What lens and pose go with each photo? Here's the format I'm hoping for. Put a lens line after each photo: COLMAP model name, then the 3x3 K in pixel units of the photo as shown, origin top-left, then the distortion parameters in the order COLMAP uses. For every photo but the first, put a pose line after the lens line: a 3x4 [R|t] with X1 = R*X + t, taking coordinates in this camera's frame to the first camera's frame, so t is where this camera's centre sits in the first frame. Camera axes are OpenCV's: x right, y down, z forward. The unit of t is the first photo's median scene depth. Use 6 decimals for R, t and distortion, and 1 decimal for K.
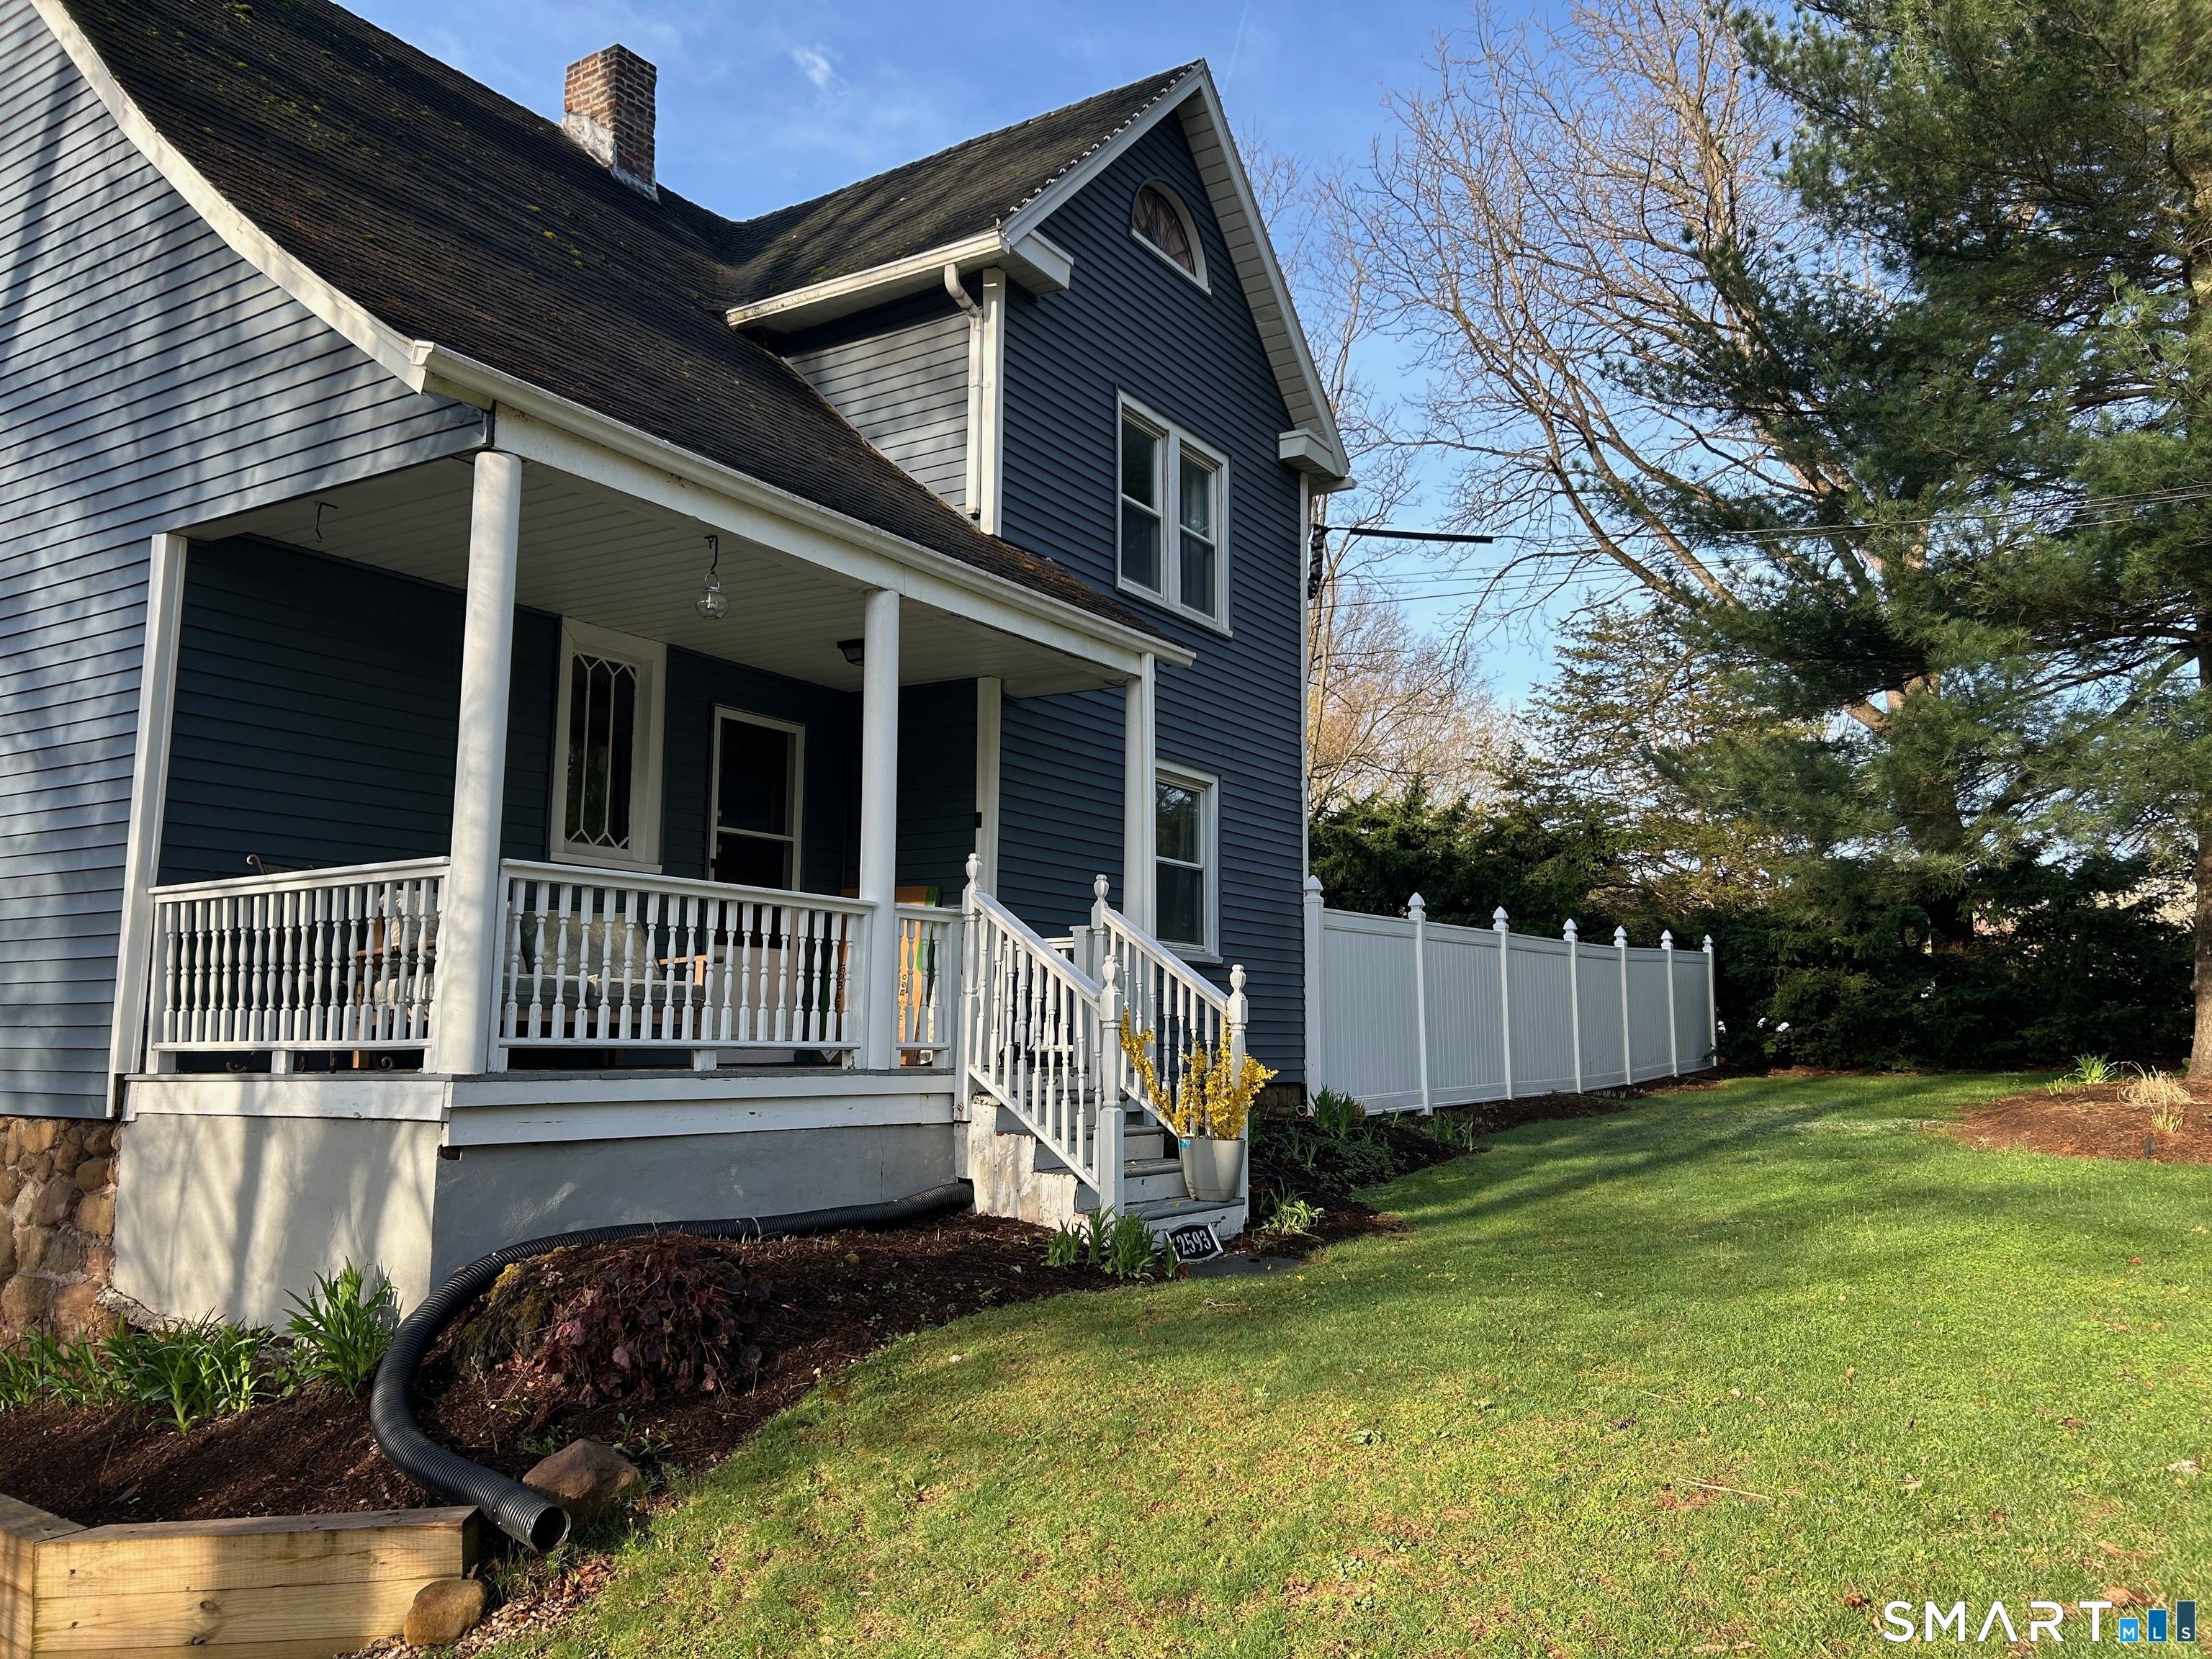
lens RADIAL K [[1674.2, 0, 1106.3], [0, 1674.2, 837.4], [0, 0, 1]] dist [0.009368, -0.019846]
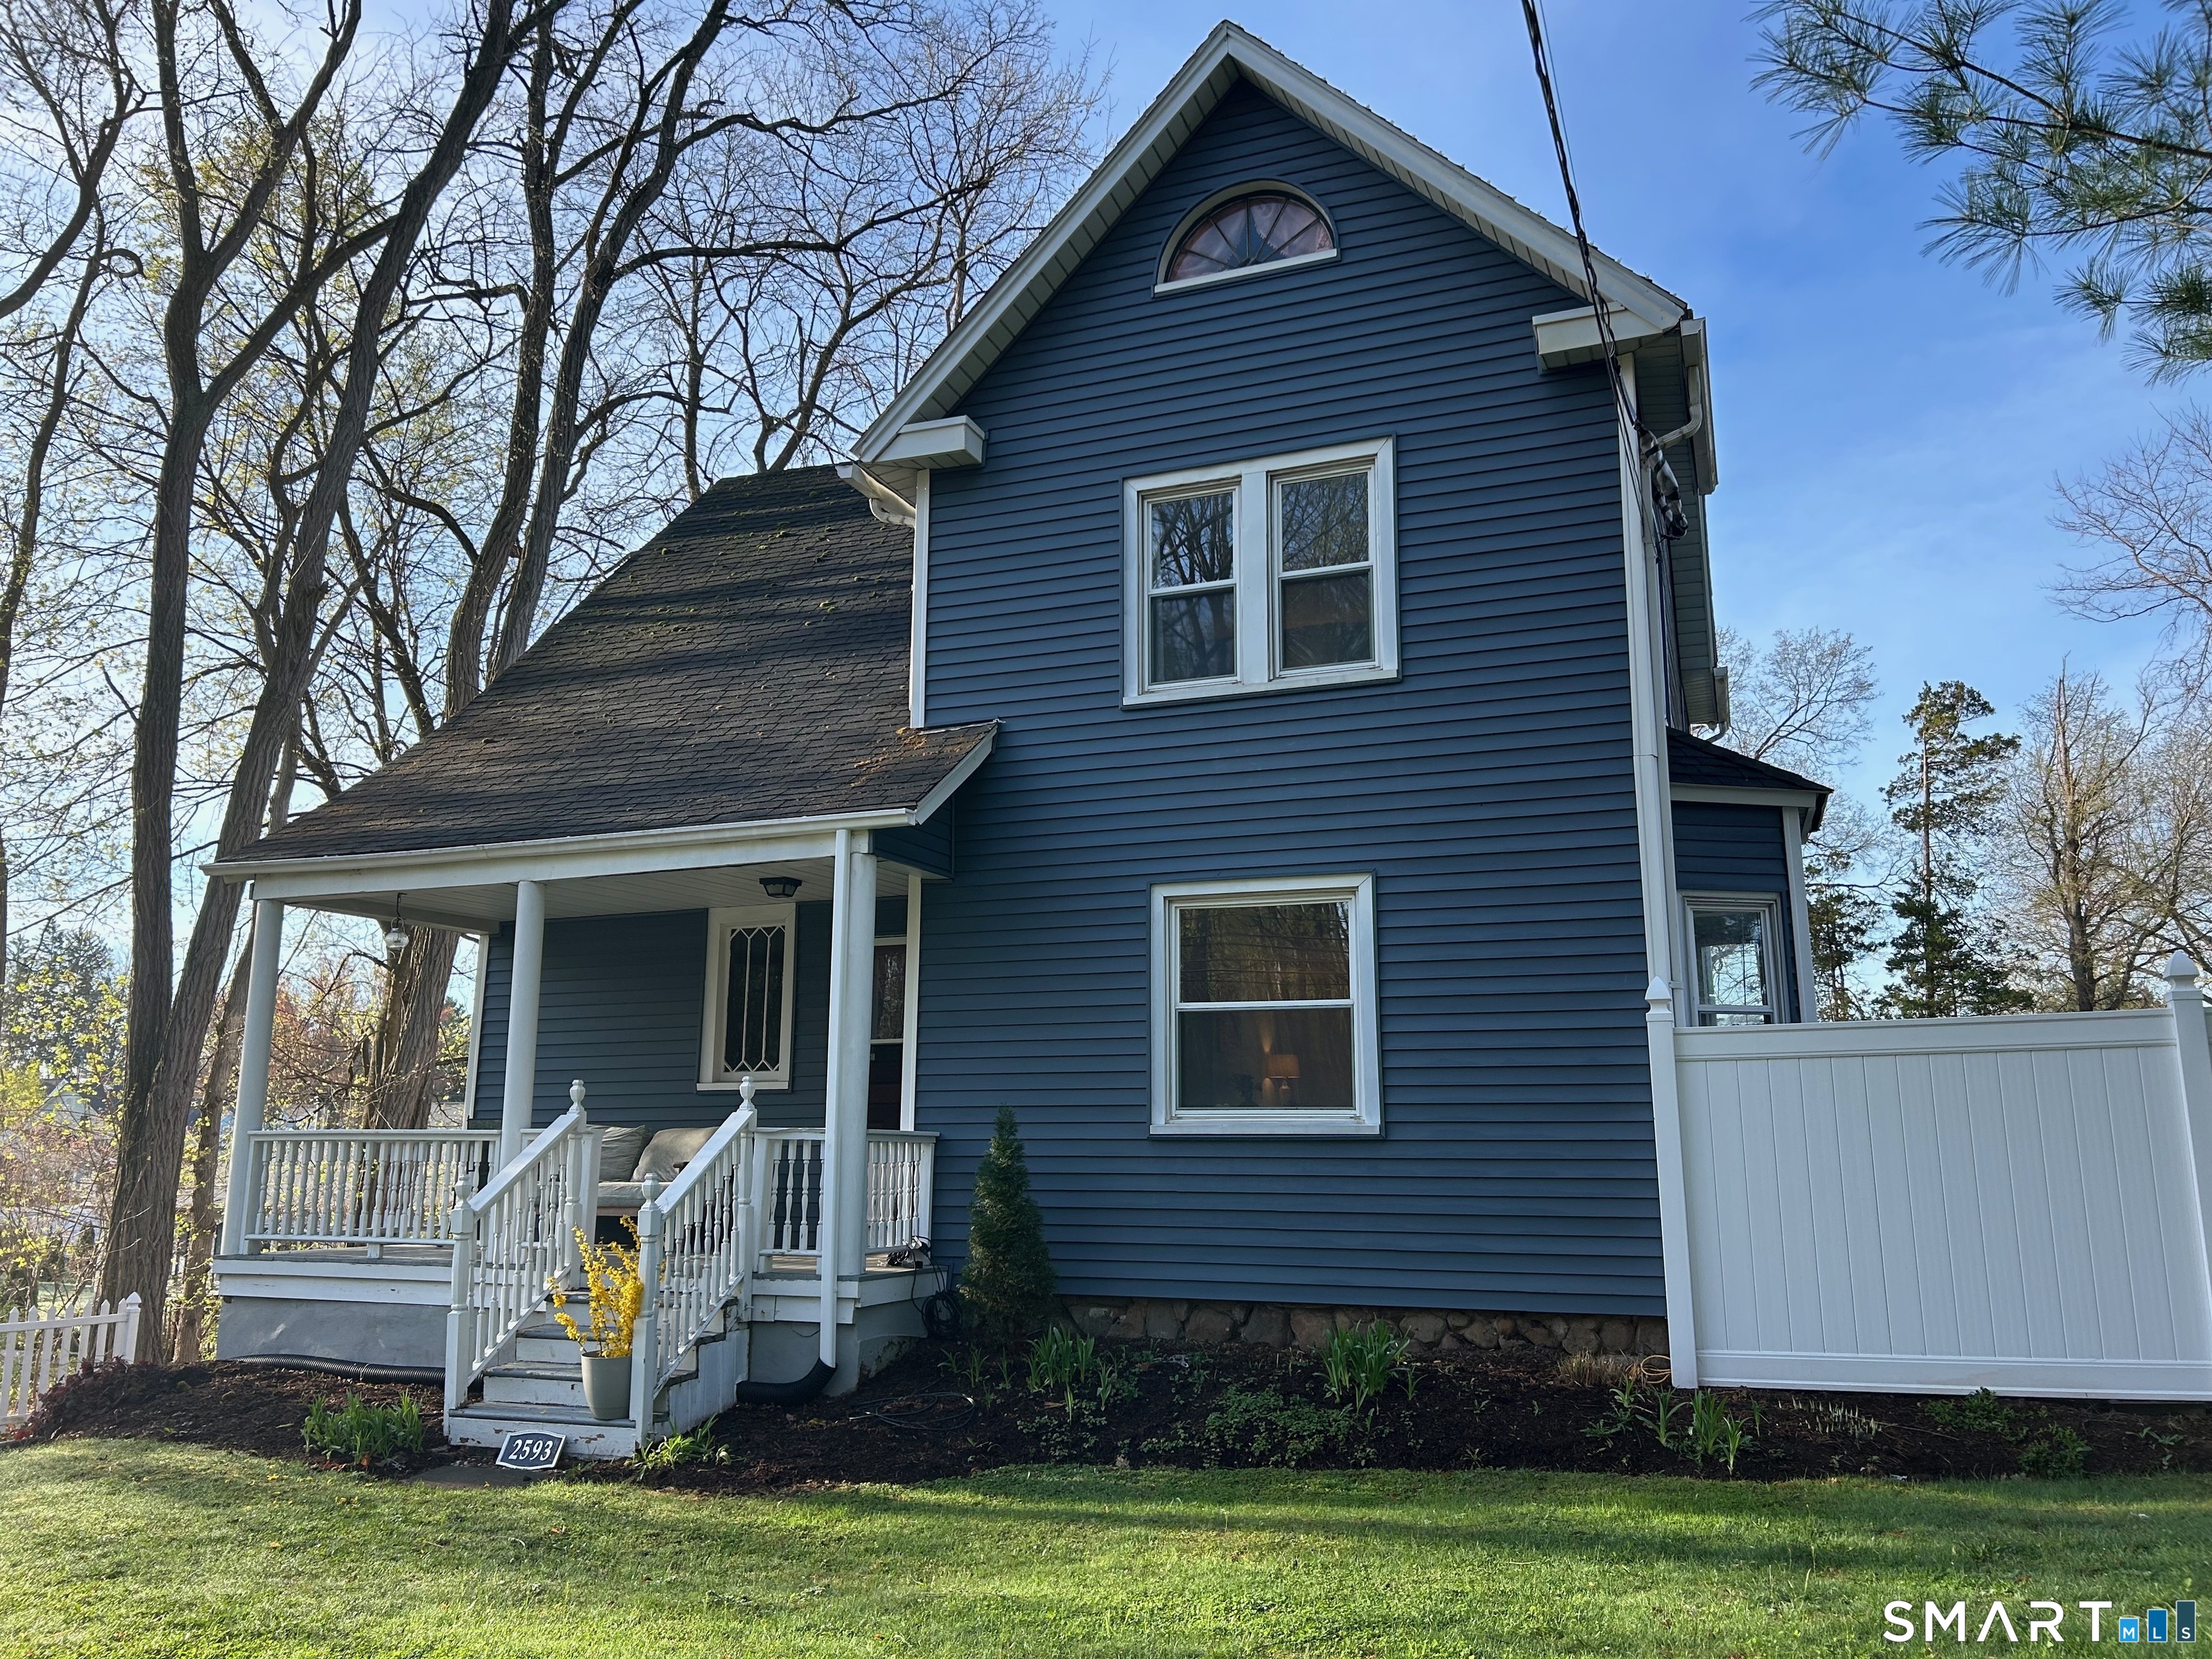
lens RADIAL K [[1674.2, 0, 1122.9], [0, 1674.2, 821.2], [0, 0, 1]] dist [0.009368, -0.019846]
pose [[0.178161, -0.204302, -0.962559, 0.767864], [0.120135, 0.975407, -0.184793, 0.063787], [0.976640, -0.082714, 0.198324, 0.763545]]
